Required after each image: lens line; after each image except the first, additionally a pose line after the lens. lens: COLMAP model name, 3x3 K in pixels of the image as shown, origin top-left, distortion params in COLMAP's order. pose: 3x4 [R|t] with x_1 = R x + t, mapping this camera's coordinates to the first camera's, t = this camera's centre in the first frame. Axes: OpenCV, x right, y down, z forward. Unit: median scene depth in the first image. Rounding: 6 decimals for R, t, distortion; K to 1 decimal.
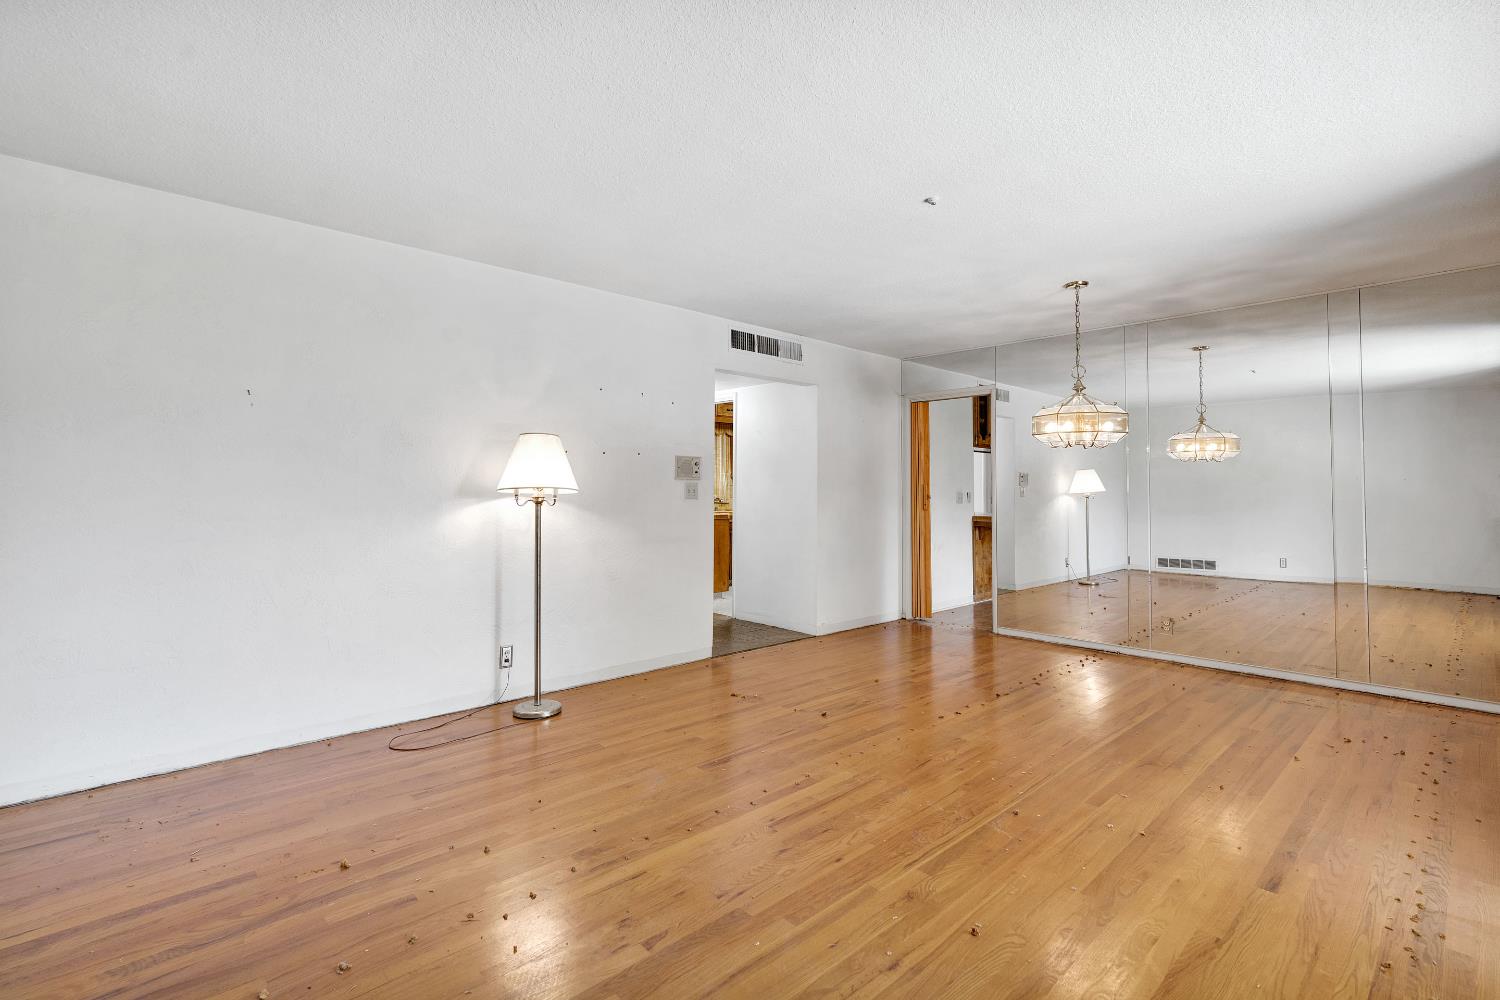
lens RADIAL K [[677.4, 0, 748.3], [0, 677.4, 471.2], [0, 0, 1]] dist [-0.012216, -0.000036]
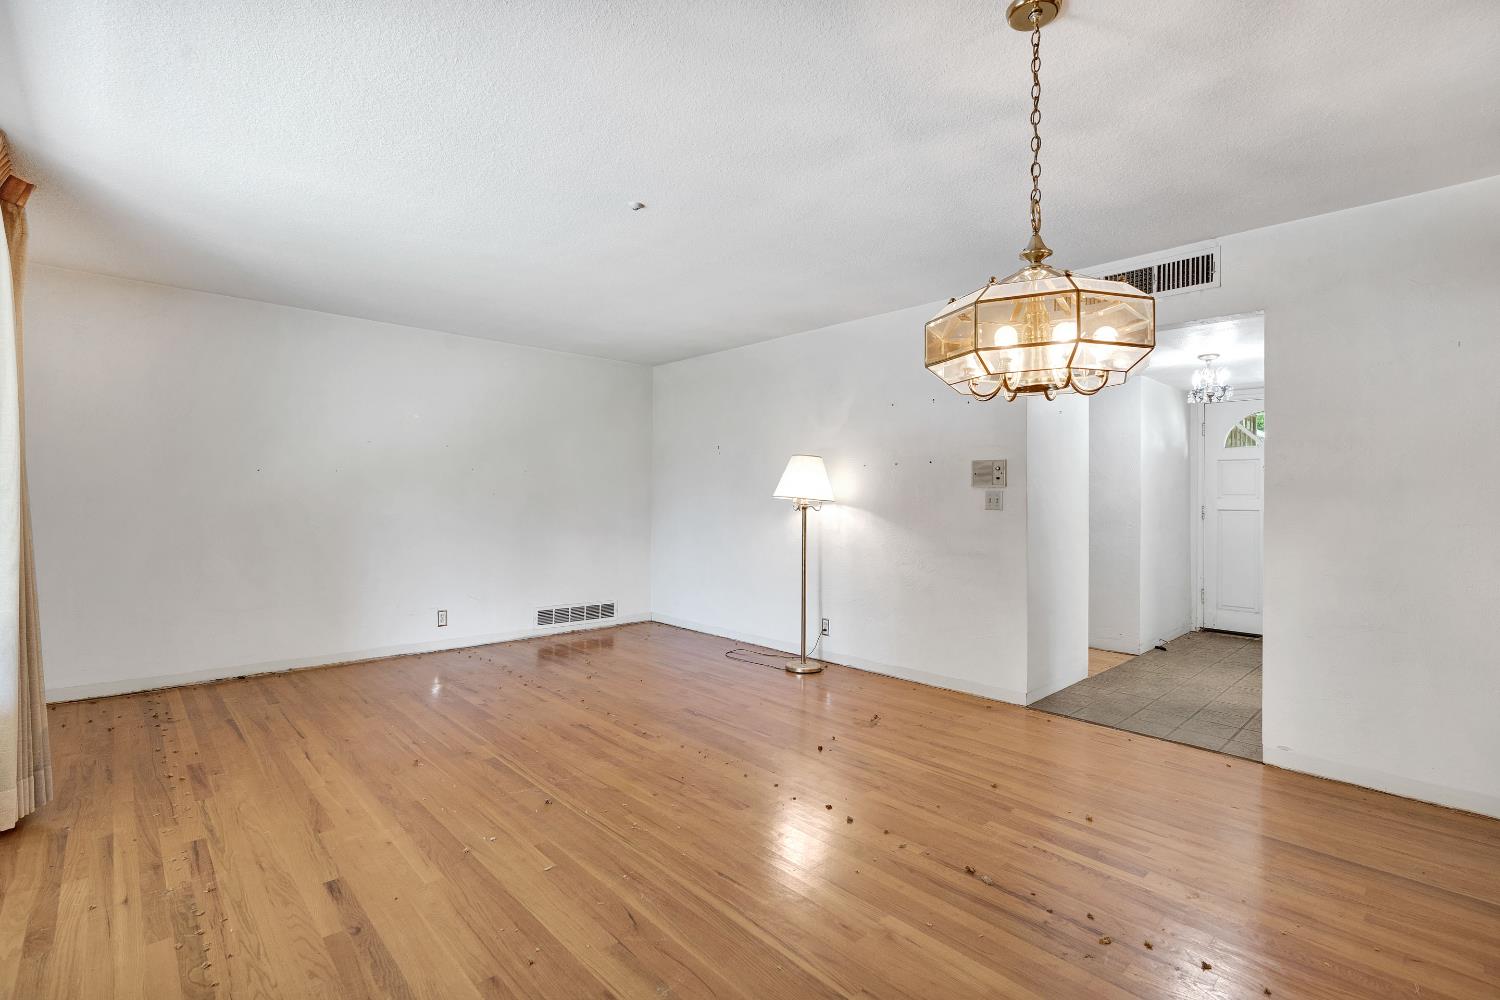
lens RADIAL K [[678.4, 0, 760.6], [0, 678.4, 516.3], [0, 0, 1]] dist [-0.004907, -0.000135]
pose [[0.027674, 0.024730, -0.999311, 1.060411], [0.021284, 0.999453, 0.025323, 0.029297], [0.999390, -0.021970, 0.027133, 0.956799]]
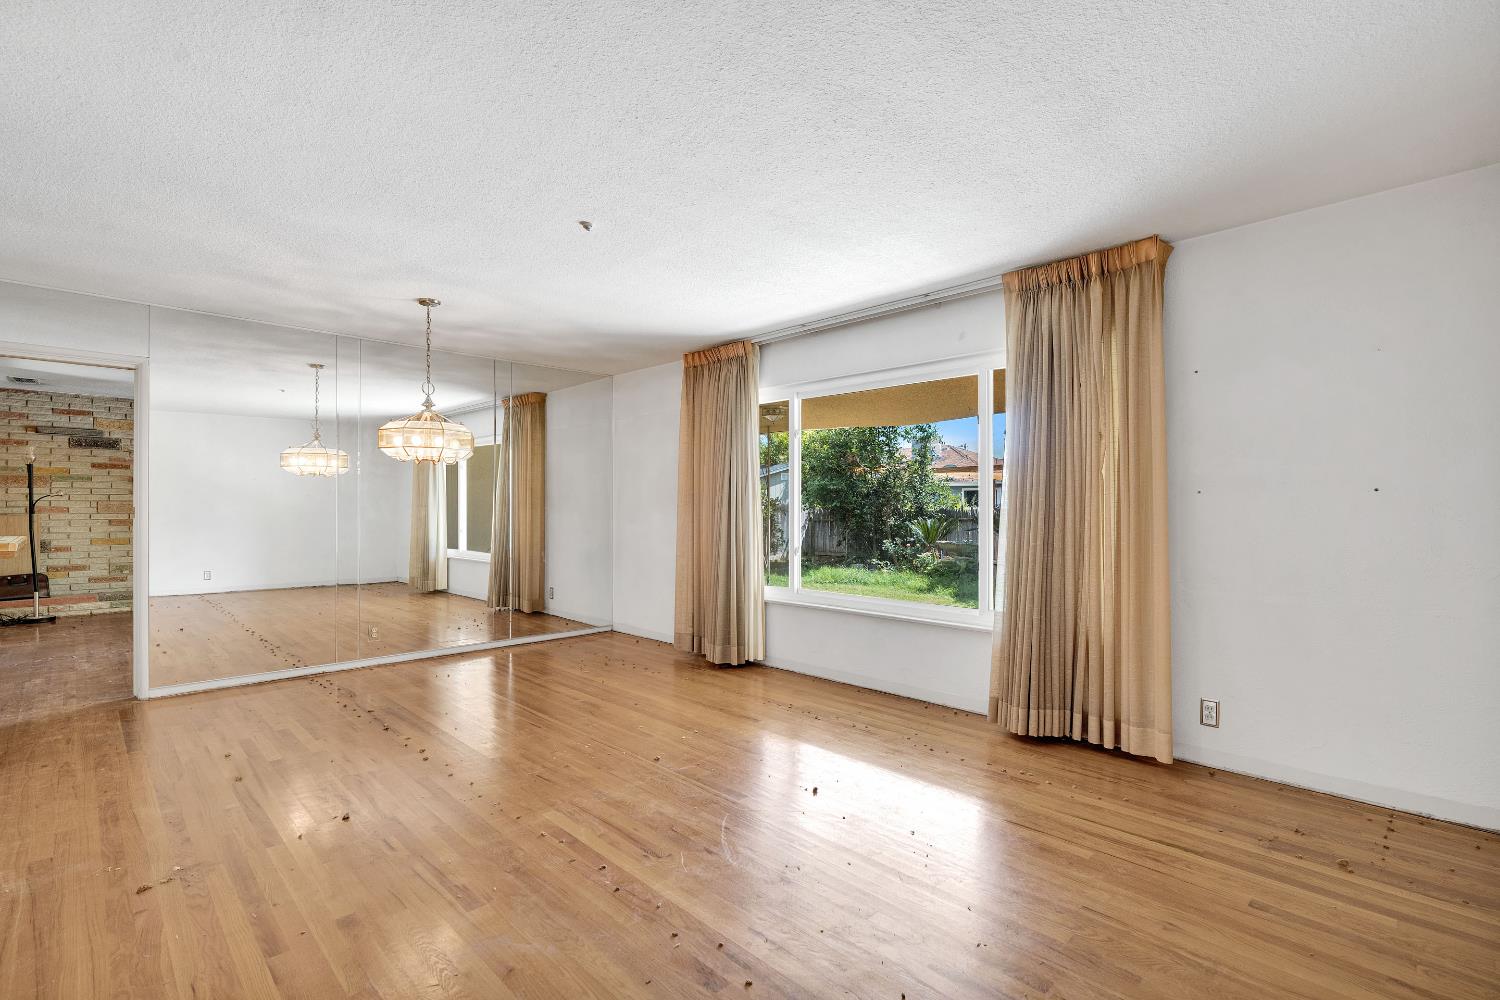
lens RADIAL K [[693.0, 0, 729.8], [0, 693.0, 502.8], [0, 0, 1]] dist [0.002268, 0.001032]
pose [[-0.009491, 0.005527, 0.999940, -0.664751], [-0.031737, 0.999479, -0.005826, 0.020186], [-0.999451, -0.031790, -0.009311, 0.648841]]
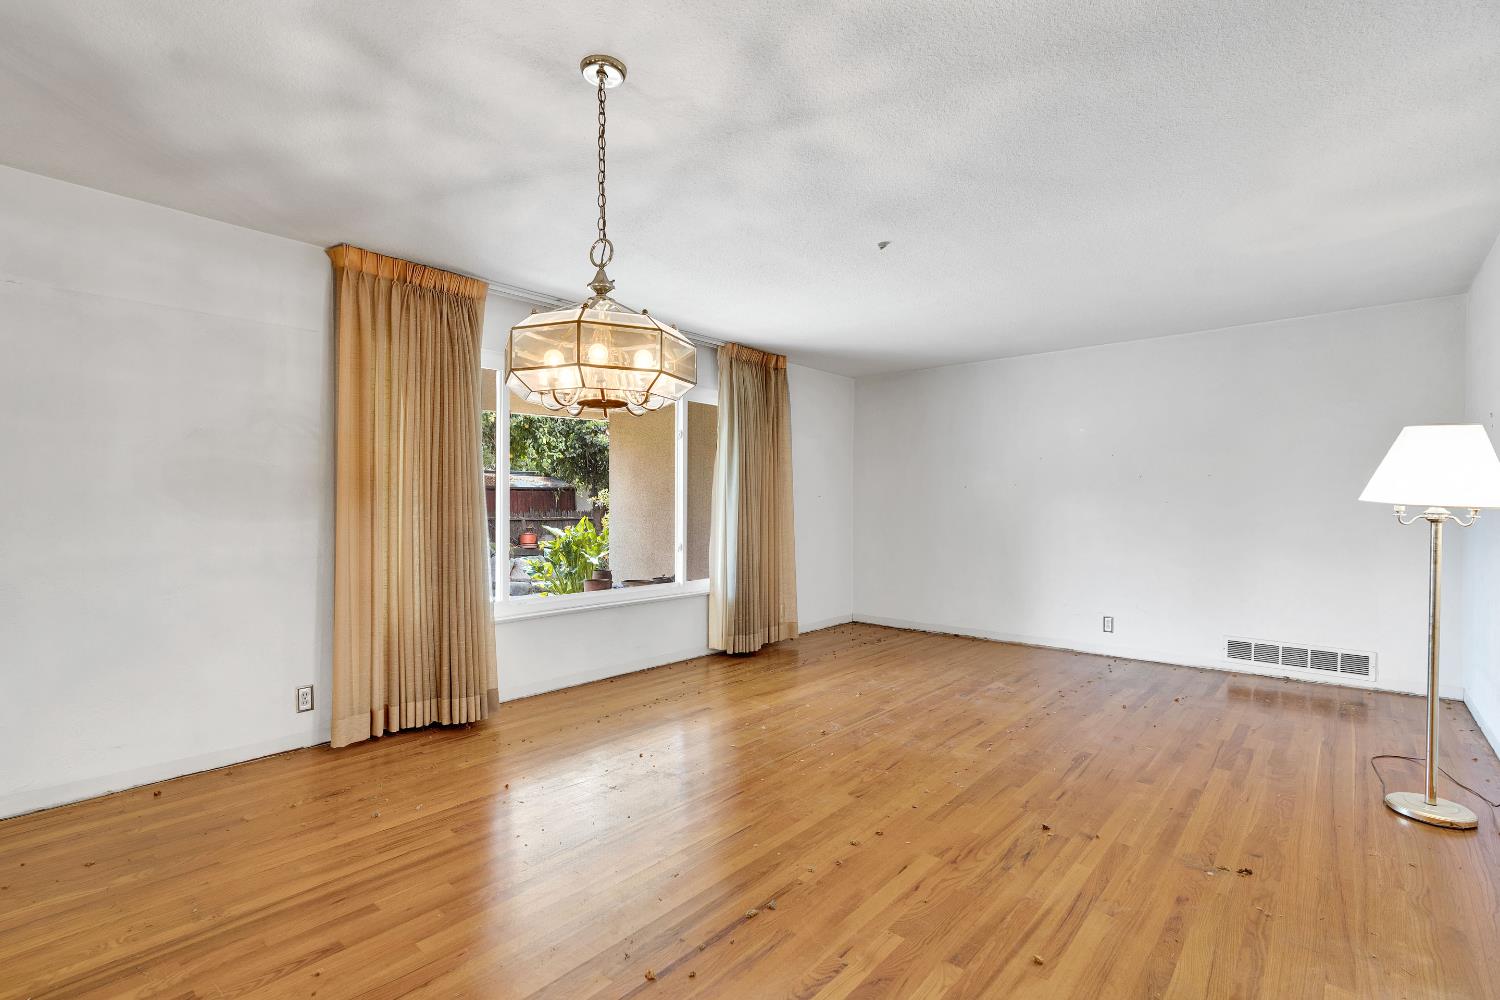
lens RADIAL K [[705.1, 0, 751.0], [0, 705.1, 521.2], [0, 0, 1]] dist [-0.005452, 0.000520]
pose [[-0.993352, 0.001882, -0.115099, 0.519403], [0.002427, 0.999986, -0.004600, 0.053822], [0.115088, -0.004849, -0.993343, 1.776052]]
